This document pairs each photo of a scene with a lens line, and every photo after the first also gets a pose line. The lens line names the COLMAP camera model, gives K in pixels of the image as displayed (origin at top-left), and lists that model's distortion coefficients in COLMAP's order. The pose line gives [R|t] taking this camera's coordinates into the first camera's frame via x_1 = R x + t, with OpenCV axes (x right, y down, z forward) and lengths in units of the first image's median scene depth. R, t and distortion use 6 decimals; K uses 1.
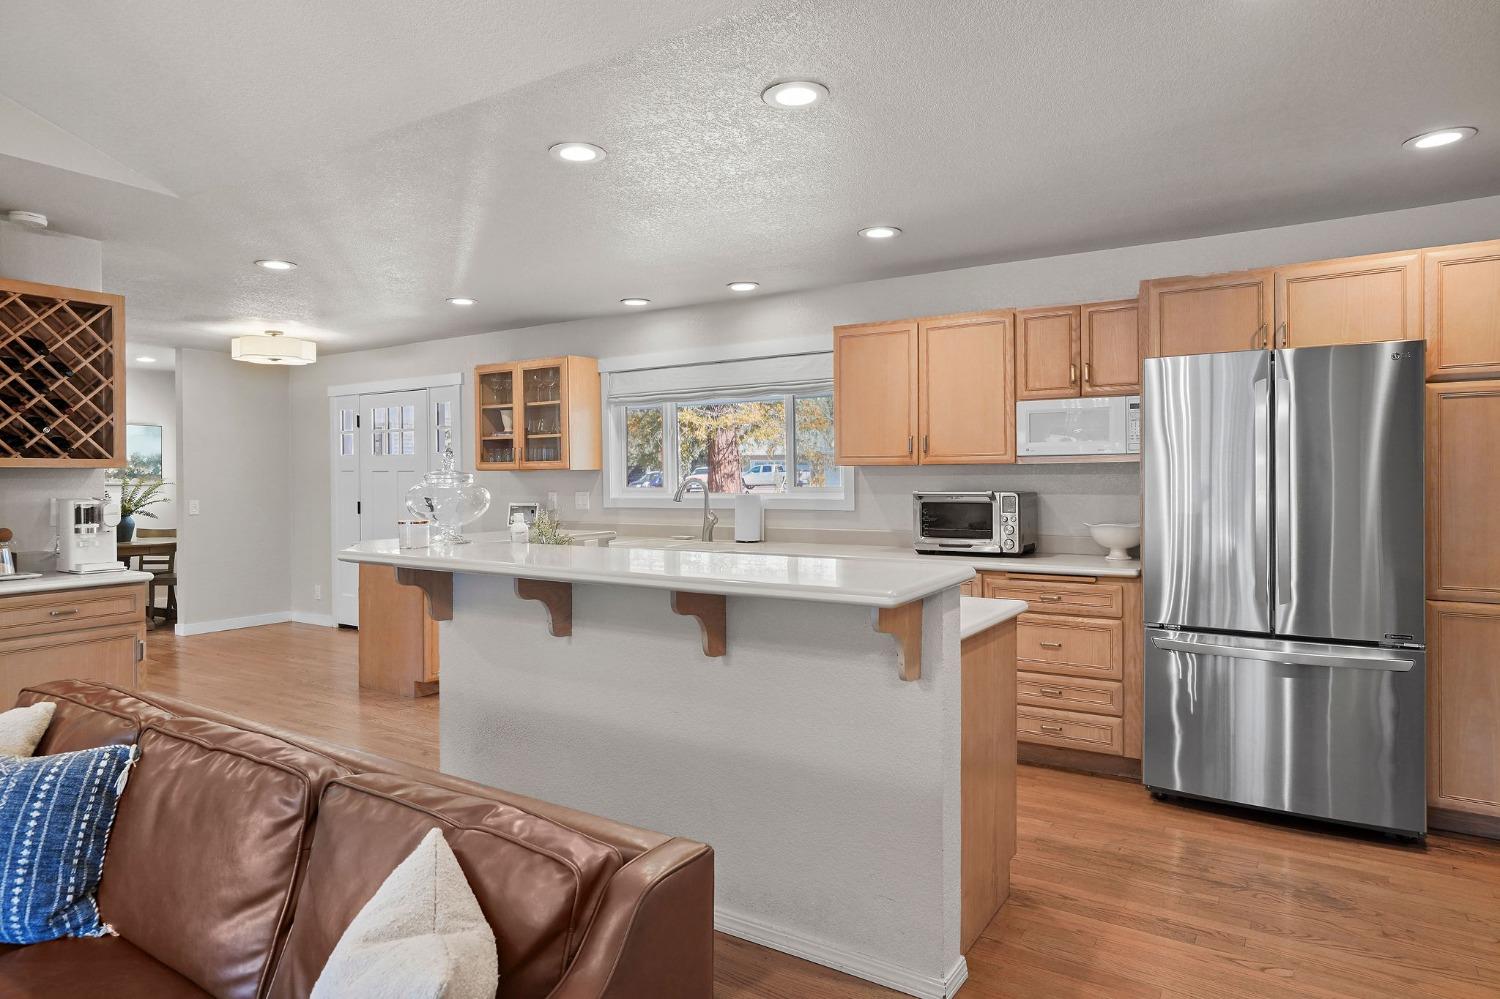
lens RADIAL K [[916.3, 0, 756.0], [0, 916.3, 478.8], [0, 0, 1]] dist [-0.013756, 0.005509]
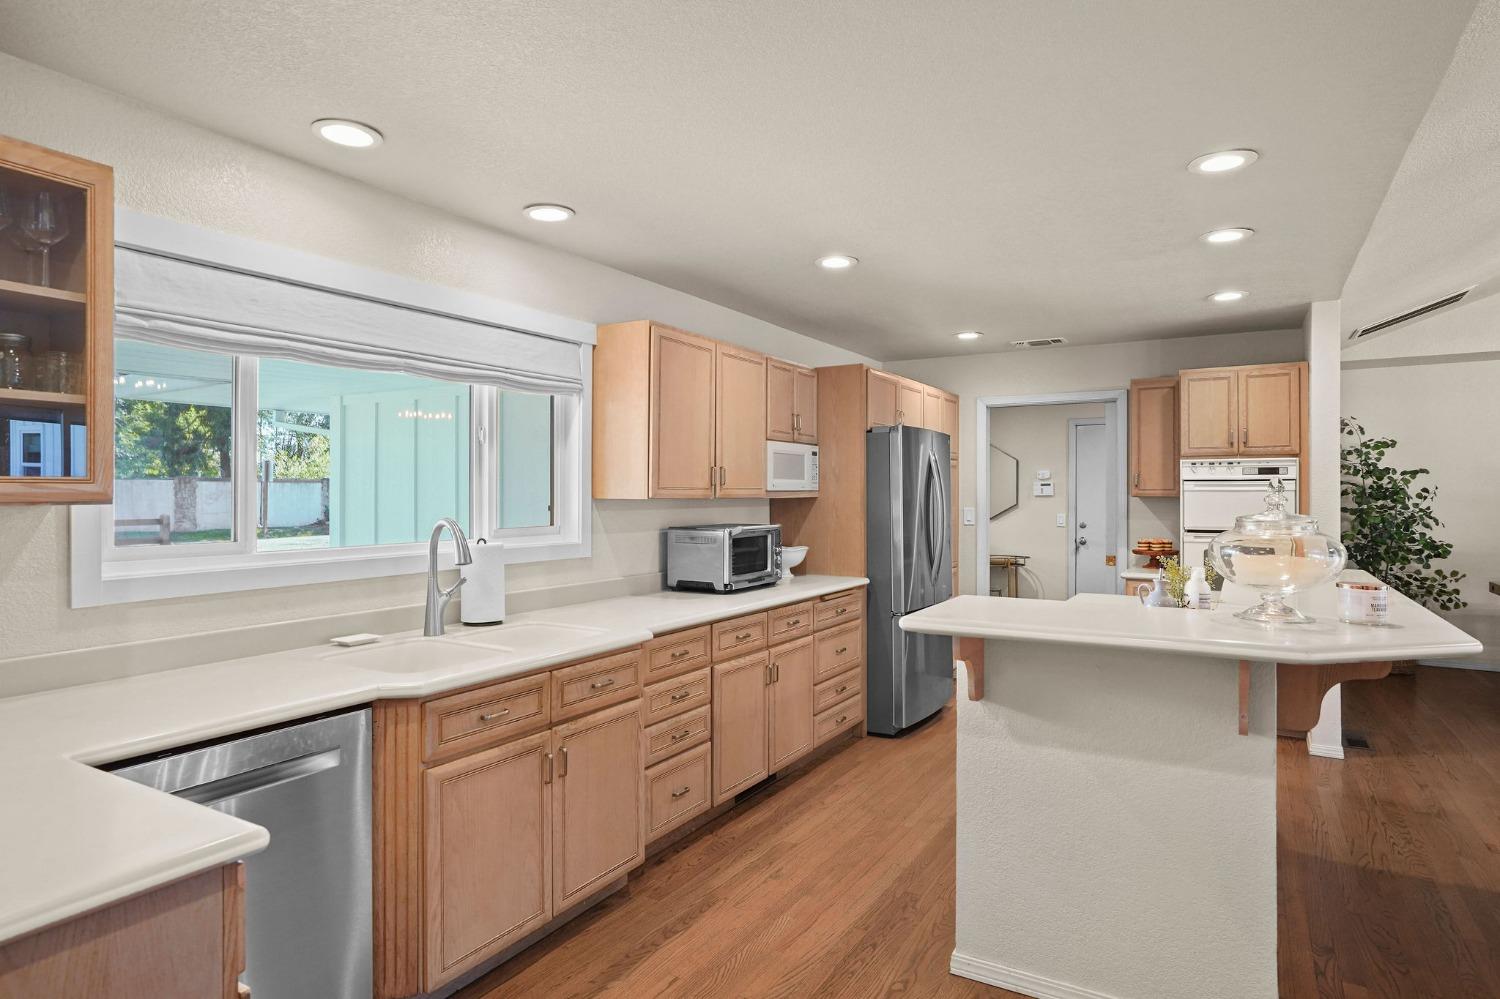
lens RADIAL K [[842.5, 0, 743.4], [0, 842.5, 490.4], [0, 0, 1]] dist [-0.034445, 0.023338]
pose [[-0.029817, 0.009617, 0.999509, -0.593542], [0.002829, 0.999951, -0.009536, -0.013588], [-0.999551, 0.002543, -0.029843, 0.885852]]
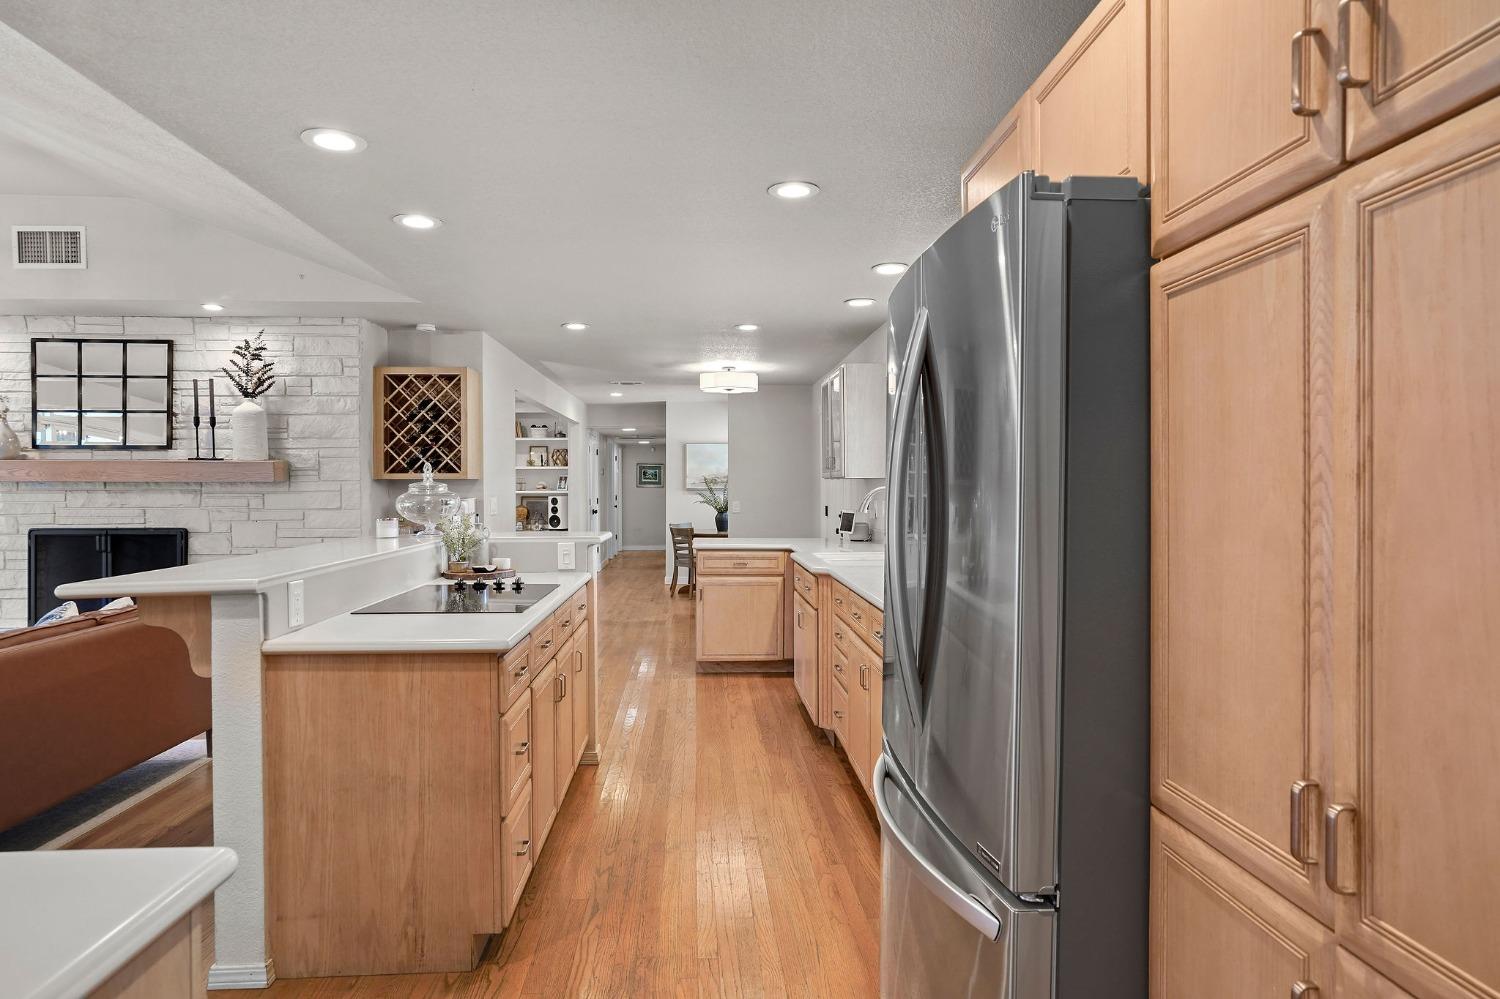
lens RADIAL K [[883.2, 0, 728.9], [0, 883.2, 492.5], [0, 0, 1]] dist [-0.031271, 0.027324]
pose [[0.572769, 0.011164, -0.819641, 0.592343], [-0.001731, 0.999921, 0.012410, -0.006132], [0.819715, -0.005689, 0.572743, 0.392670]]
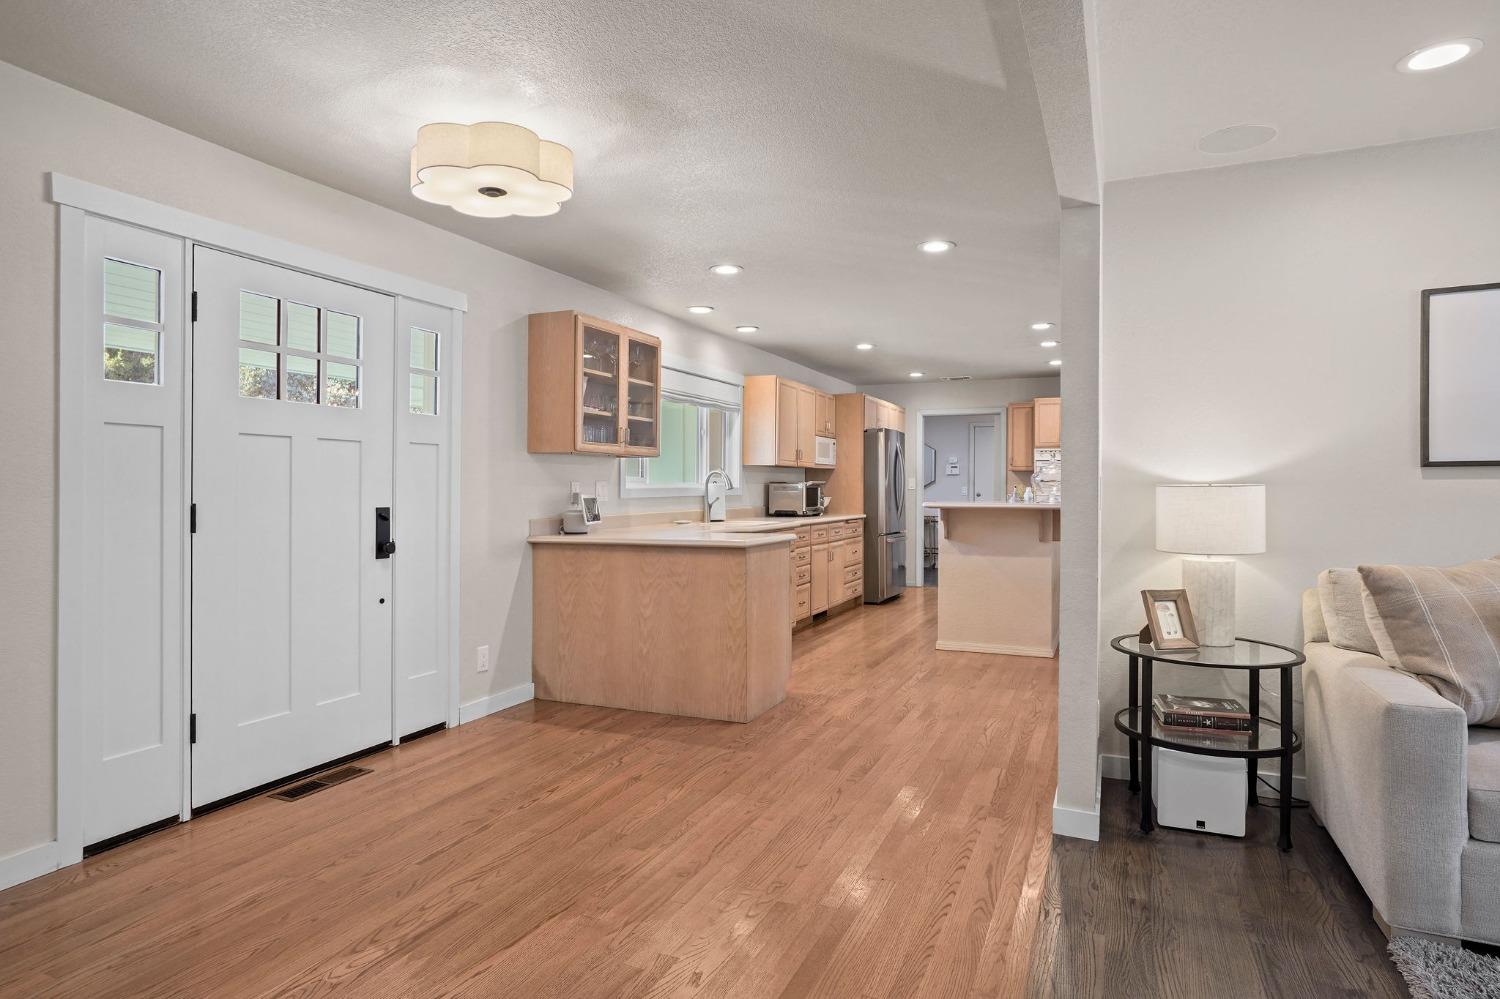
lens RADIAL K [[842.5, 0, 744.9], [0, 842.5, 494.8], [0, 0, 1]] dist [-0.034445, 0.023338]
pose [[-0.153233, -0.003888, 0.988182, -1.238059], [0.001174, 0.999991, 0.004116, 0.028247], [-0.988189, 0.001791, -0.153227, 1.195467]]
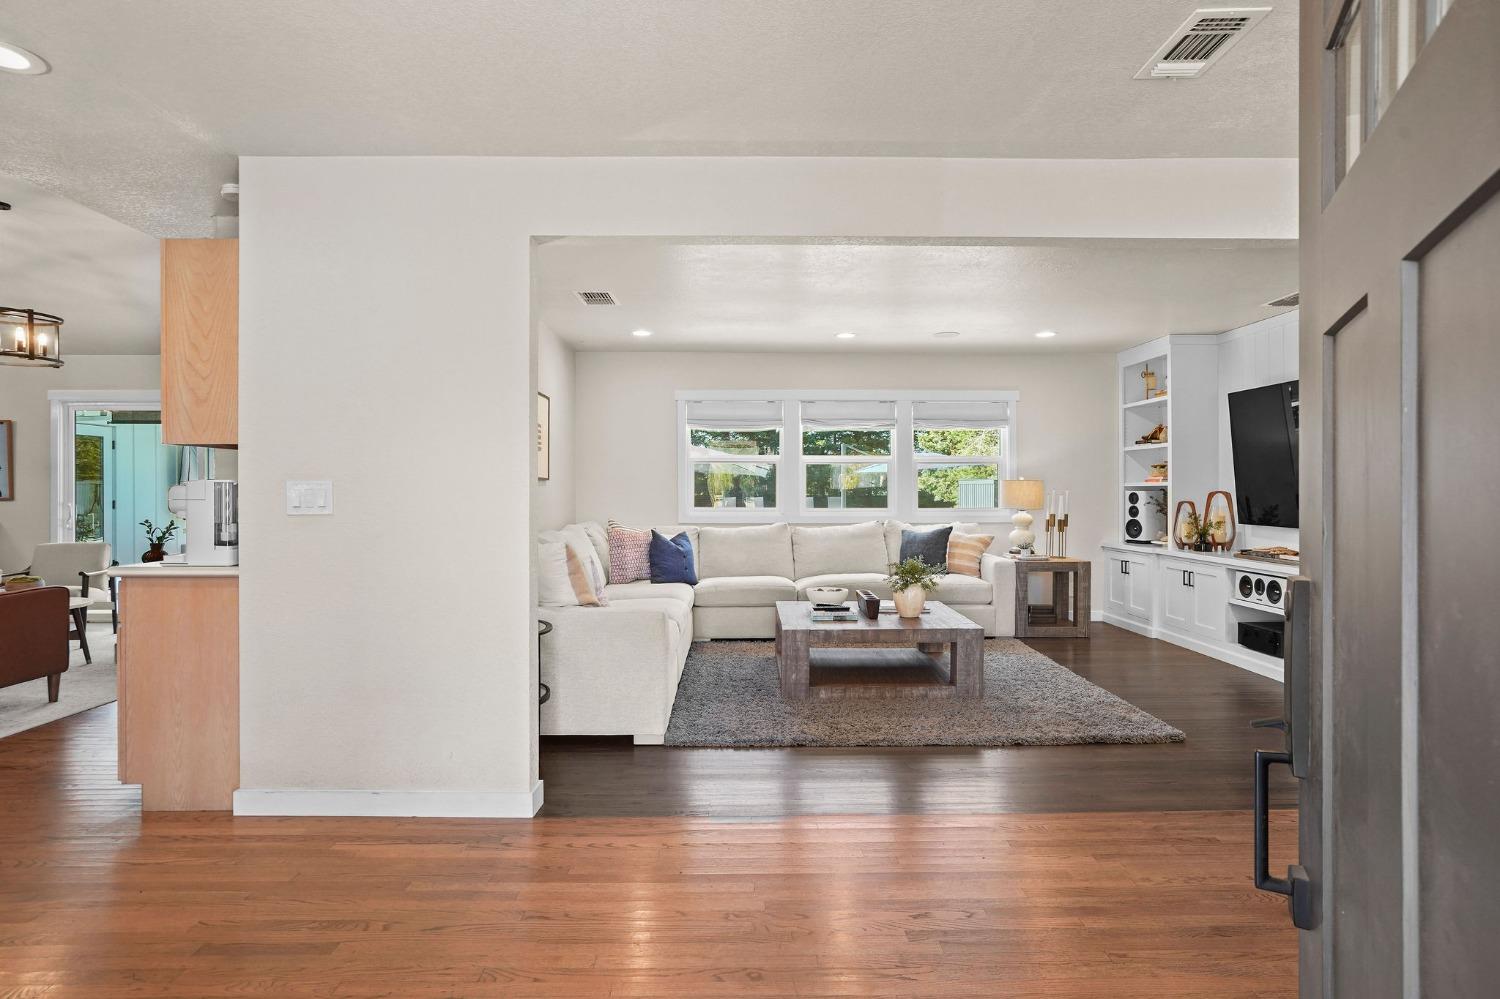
lens RADIAL K [[842.5, 0, 749.7], [0, 842.5, 492.3], [0, 0, 1]] dist [-0.034445, 0.023338]
pose [[-0.836339, 0.010792, -0.548107, -0.549975], [0.005949, 0.999926, 0.010610, 0.020604], [0.548181, 0.005613, -0.836341, 1.475973]]
